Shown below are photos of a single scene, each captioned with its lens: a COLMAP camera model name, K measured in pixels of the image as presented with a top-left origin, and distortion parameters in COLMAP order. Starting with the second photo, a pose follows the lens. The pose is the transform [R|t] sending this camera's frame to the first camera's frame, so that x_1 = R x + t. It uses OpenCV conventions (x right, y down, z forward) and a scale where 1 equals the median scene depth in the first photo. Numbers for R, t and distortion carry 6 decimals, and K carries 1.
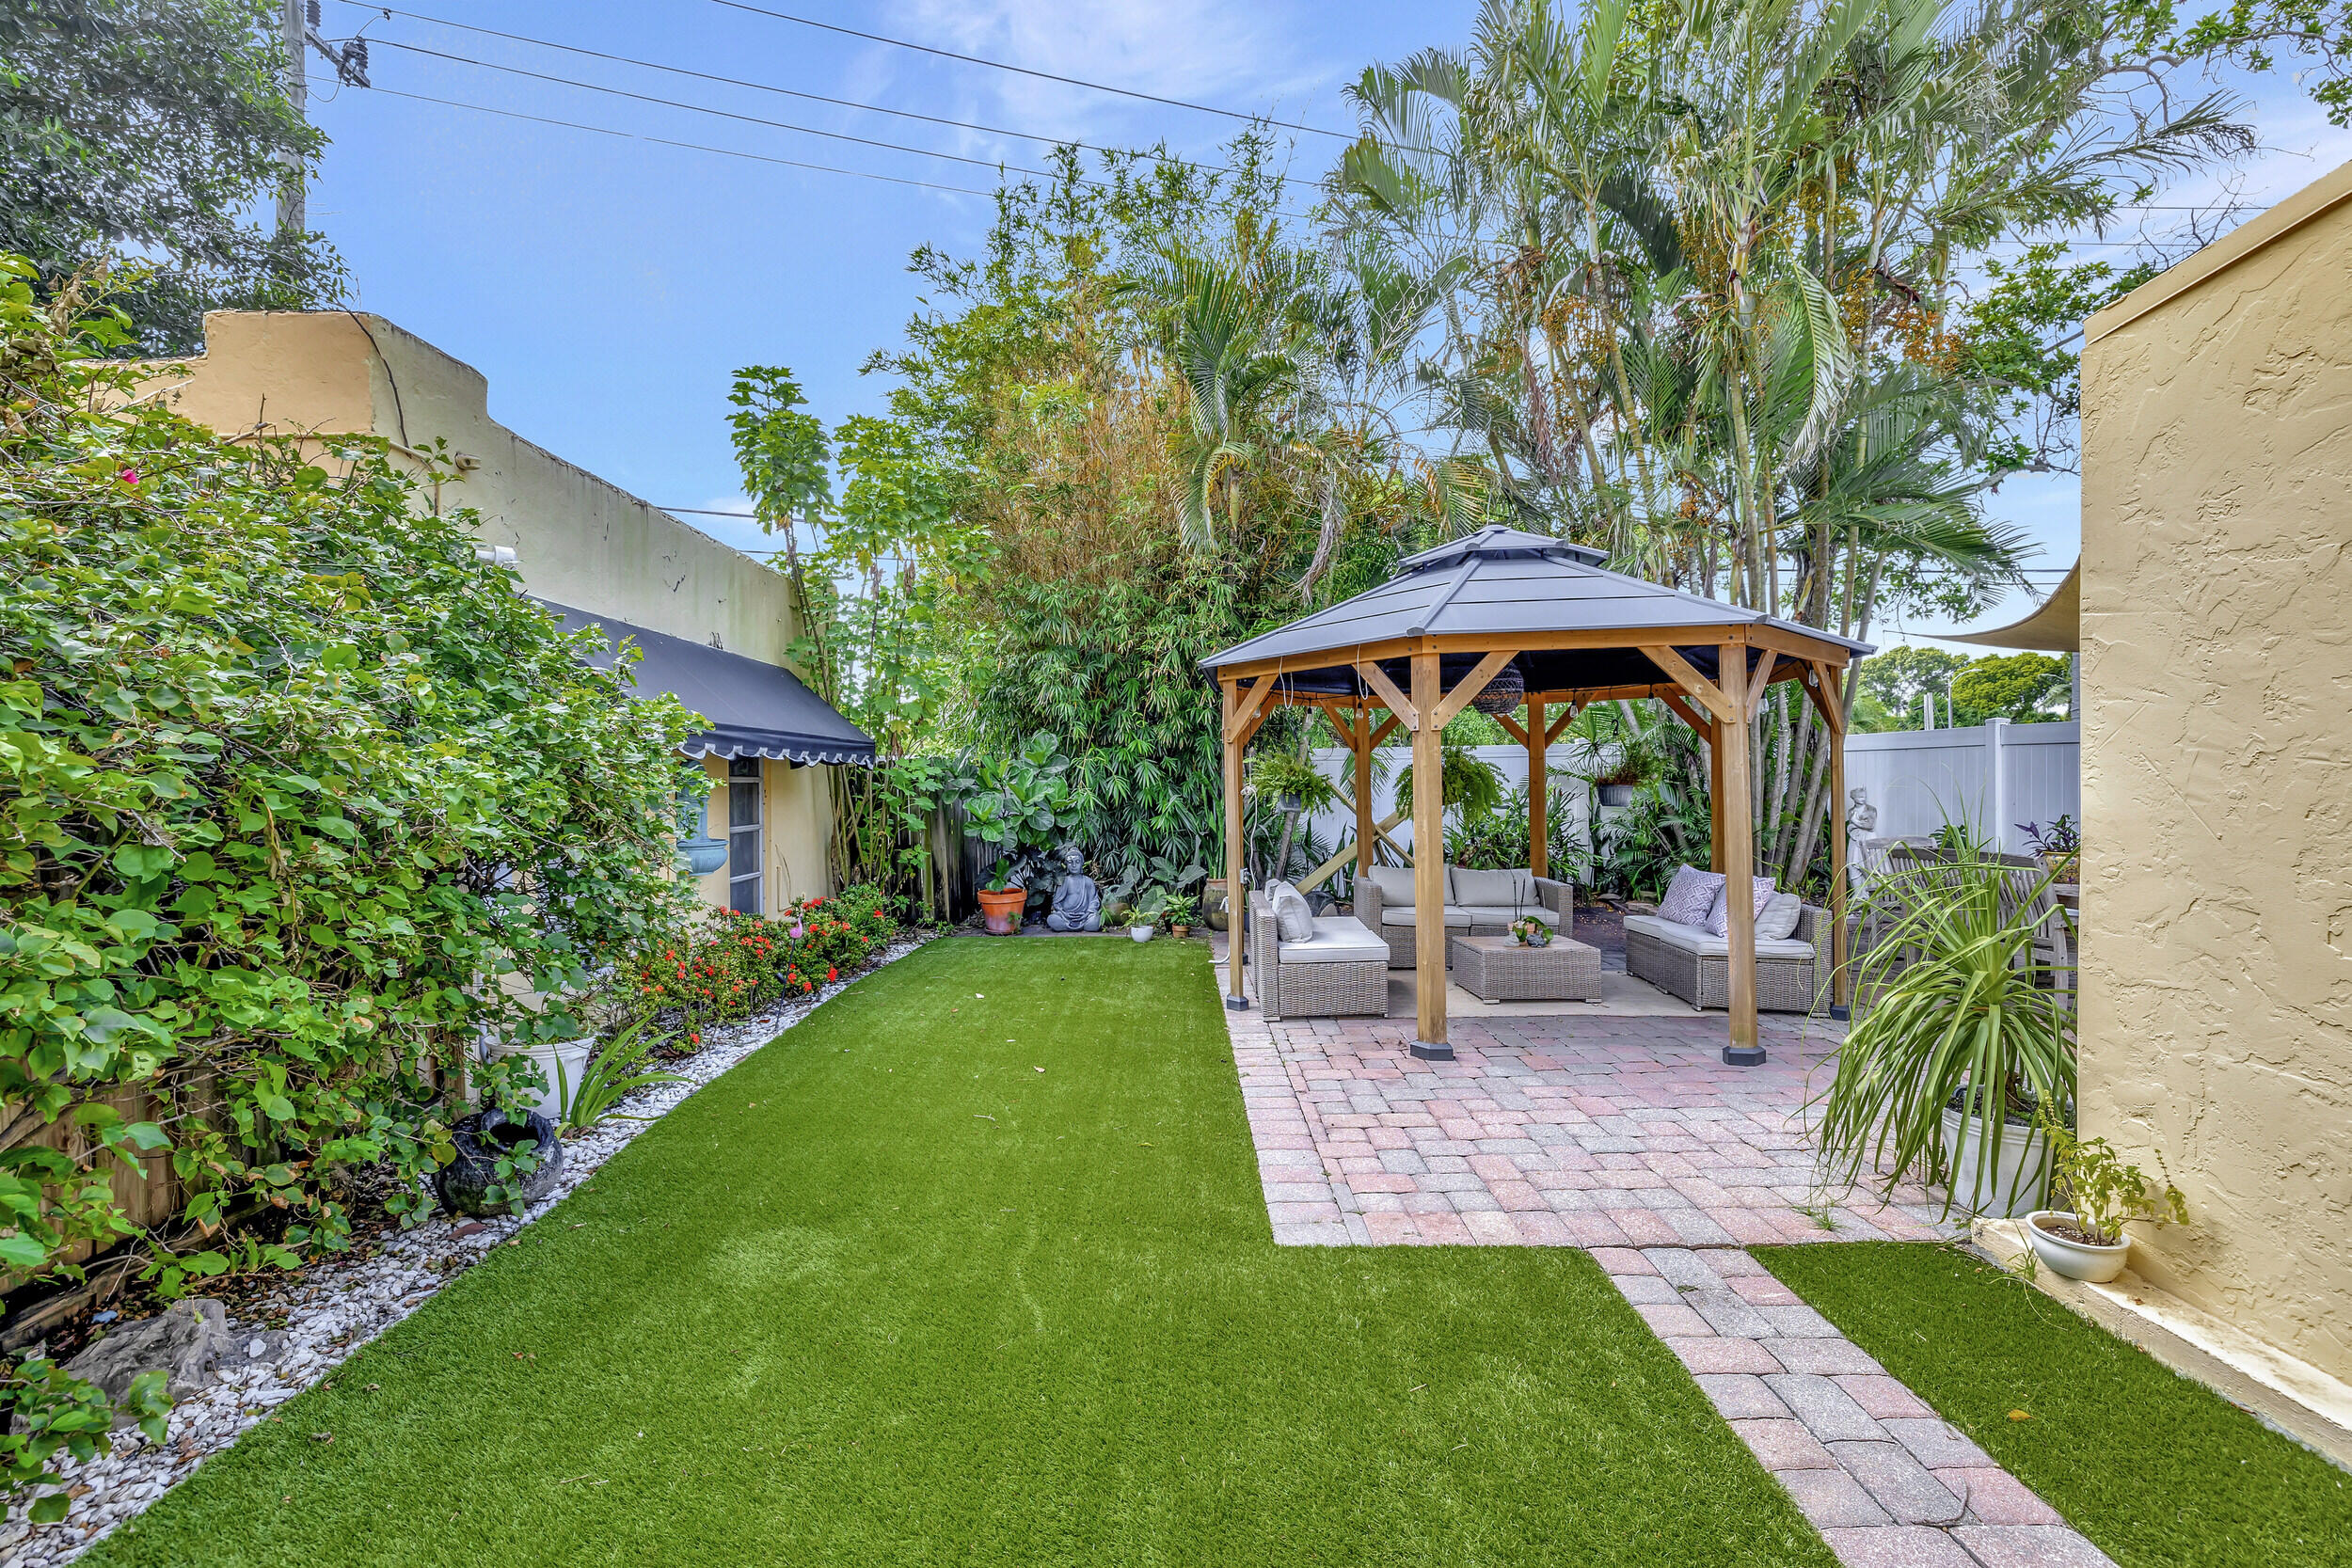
lens RADIAL K [[1009.9, 0, 1155.9], [0, 1009.9, 792.7], [0, 0, 1]] dist [0.005145, -0.000507]
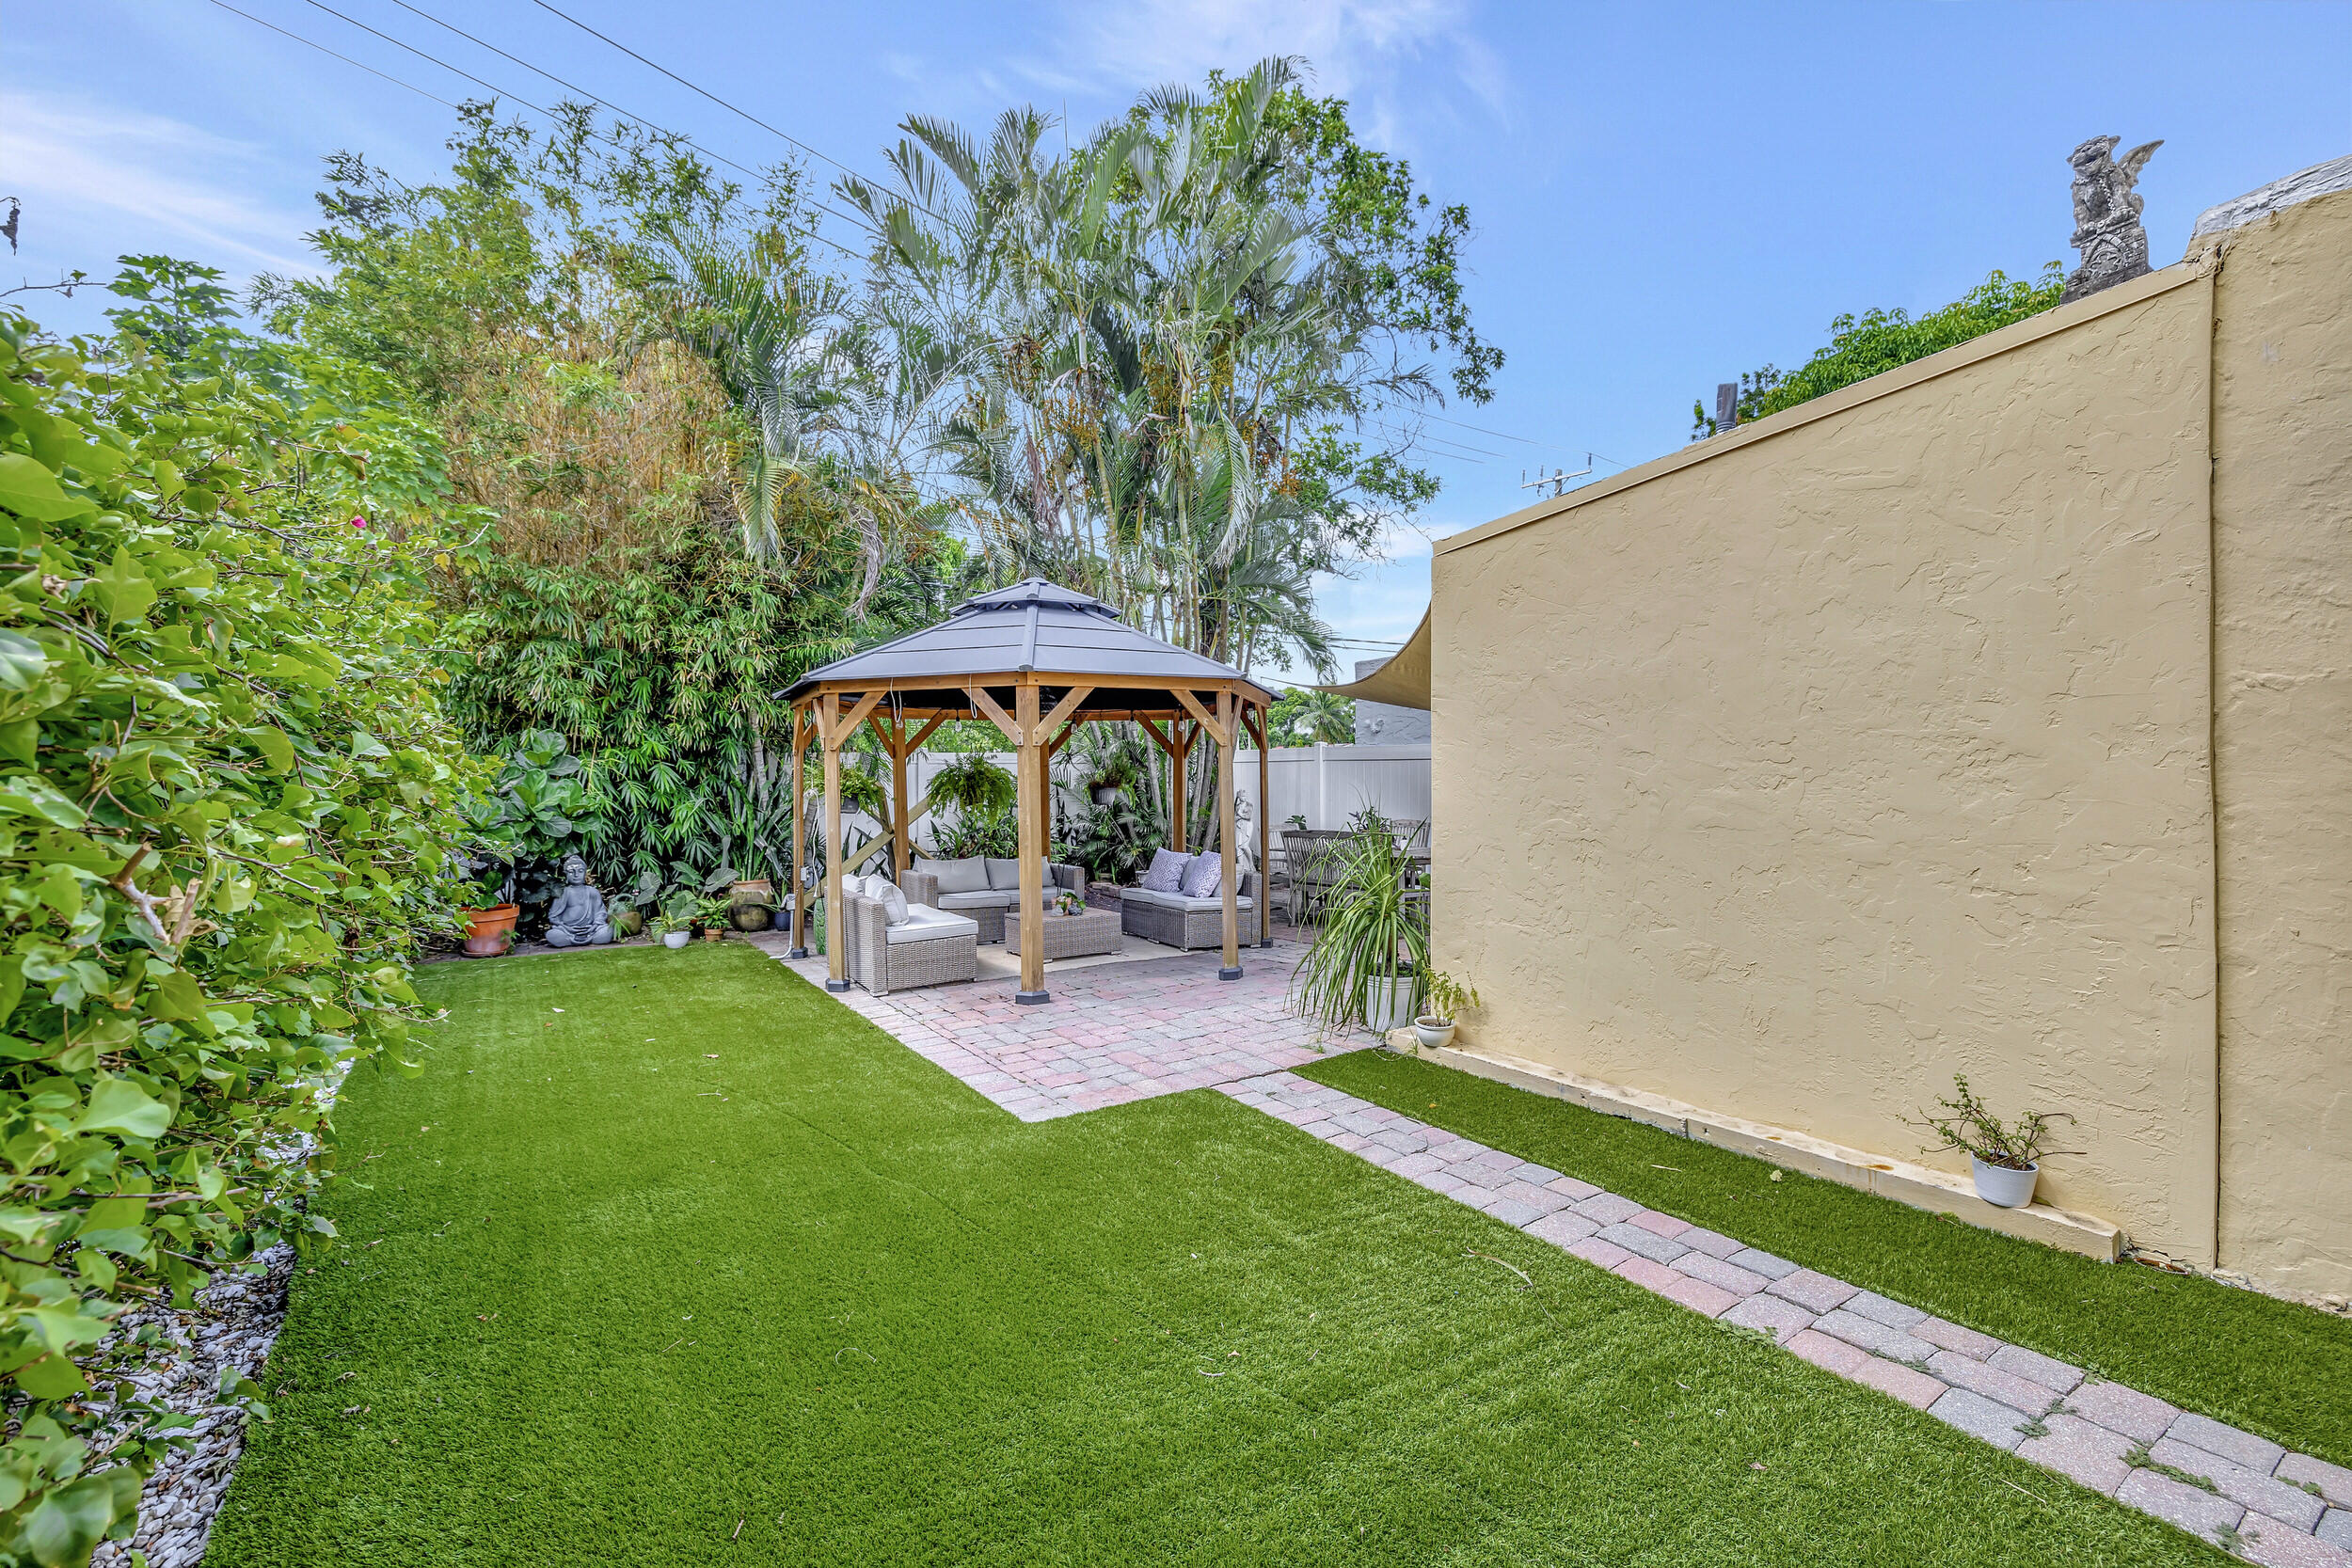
lens RADIAL K [[1009.9, 0, 1188.5], [0, 1009.9, 780.2], [0, 0, 1]] dist [0.005145, -0.000507]
pose [[0.815288, 0.004395, 0.579039, -0.241940], [0.004363, 0.999896, -0.013732, 0.000611], [-0.579039, 0.013722, 0.815184, -0.120760]]
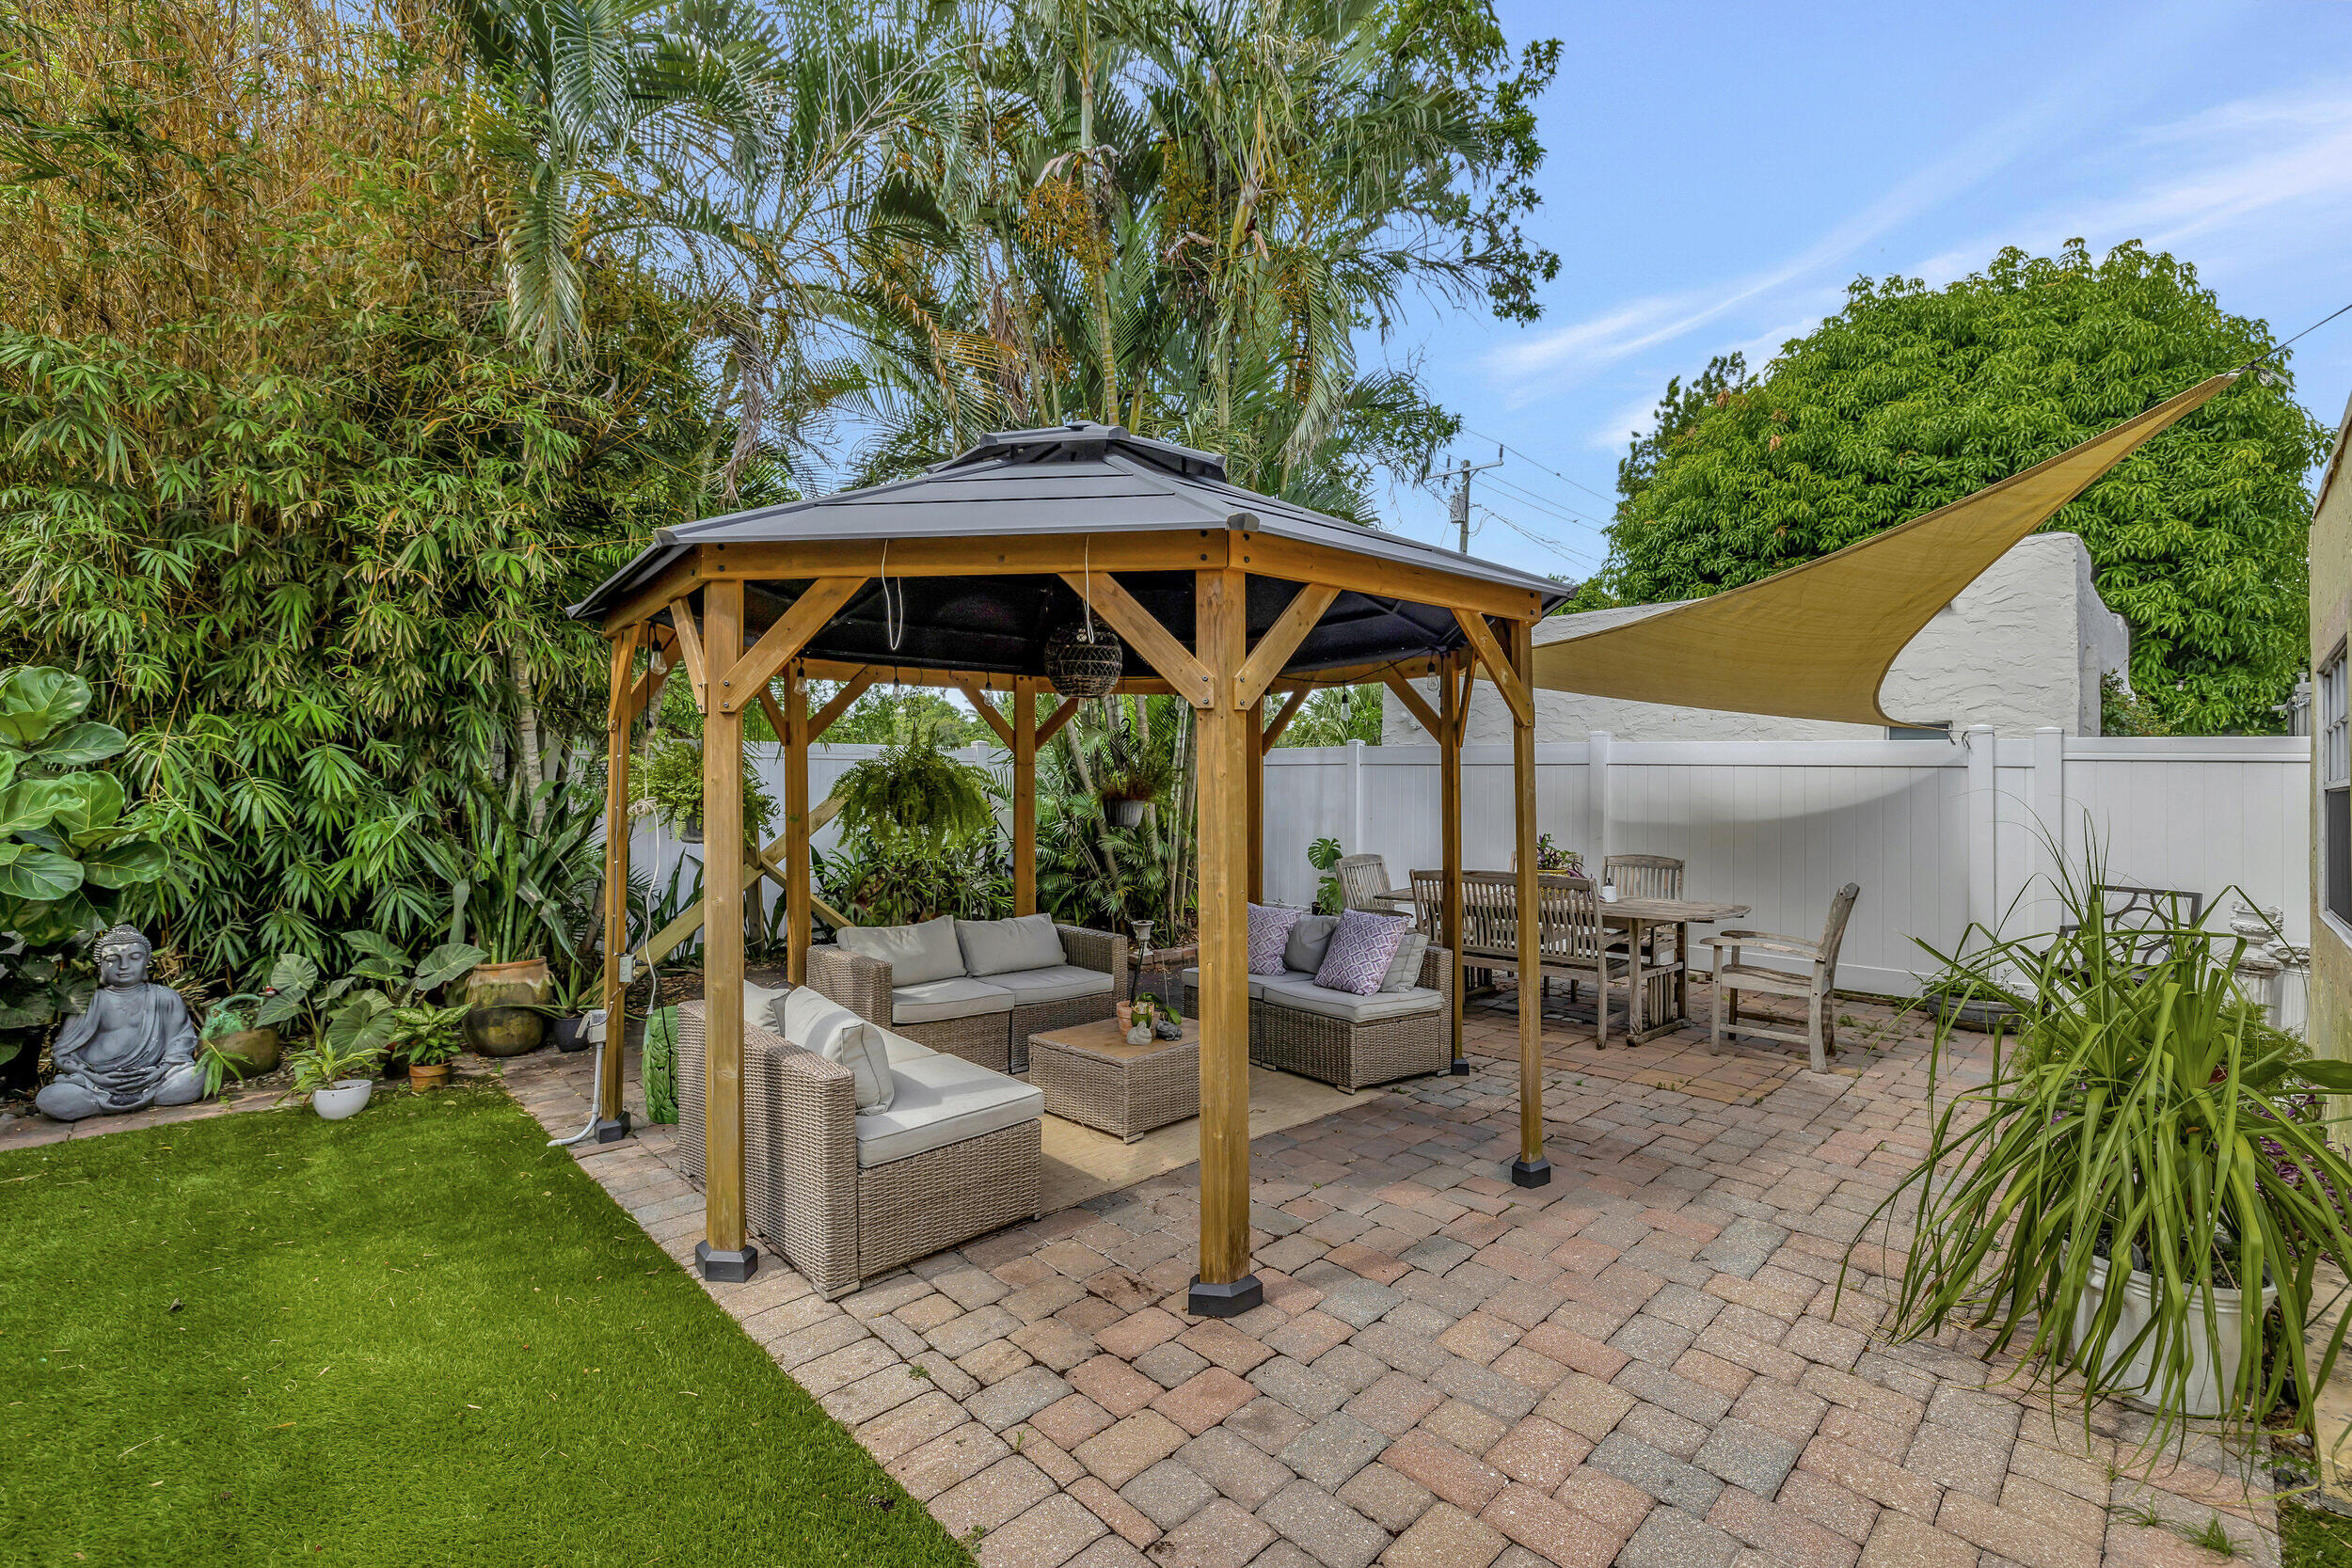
lens RADIAL K [[1009.9, 0, 1175.4], [0, 1009.9, 776.2], [0, 0, 1]] dist [0.005145, -0.000507]
pose [[0.703046, 0.022986, 0.710772, -0.112150], [-0.006543, 0.999644, -0.025855, -0.008073], [-0.711114, 0.013527, 0.702947, 0.502966]]
